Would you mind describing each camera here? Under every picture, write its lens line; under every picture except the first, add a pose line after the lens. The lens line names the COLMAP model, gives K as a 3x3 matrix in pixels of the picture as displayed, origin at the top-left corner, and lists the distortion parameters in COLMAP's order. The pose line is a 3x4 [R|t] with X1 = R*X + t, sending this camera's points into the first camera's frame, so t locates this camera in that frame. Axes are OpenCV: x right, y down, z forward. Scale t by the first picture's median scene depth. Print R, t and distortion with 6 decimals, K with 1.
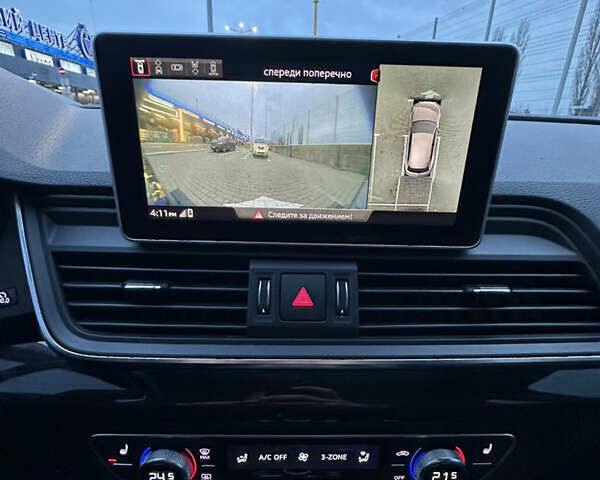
lens RADIAL K [[323.8, 0, 300.0], [0, 323.8, 240.0], [0, 0, 1]] dist [-0.007937, -0.000917]
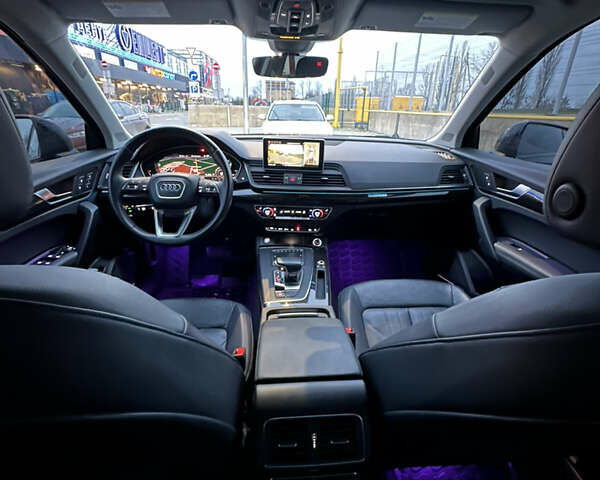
lens RADIAL K [[323.8, 0, 300.0], [0, 323.8, 240.0], [0, 0, 1]] dist [-0.007937, -0.000917]
pose [[0.997085, 0.029382, -0.070408, 0.610231], [-0.027122, 0.999092, 0.032847, 1.121502], [0.071309, -0.030842, 0.996977, -5.095959]]
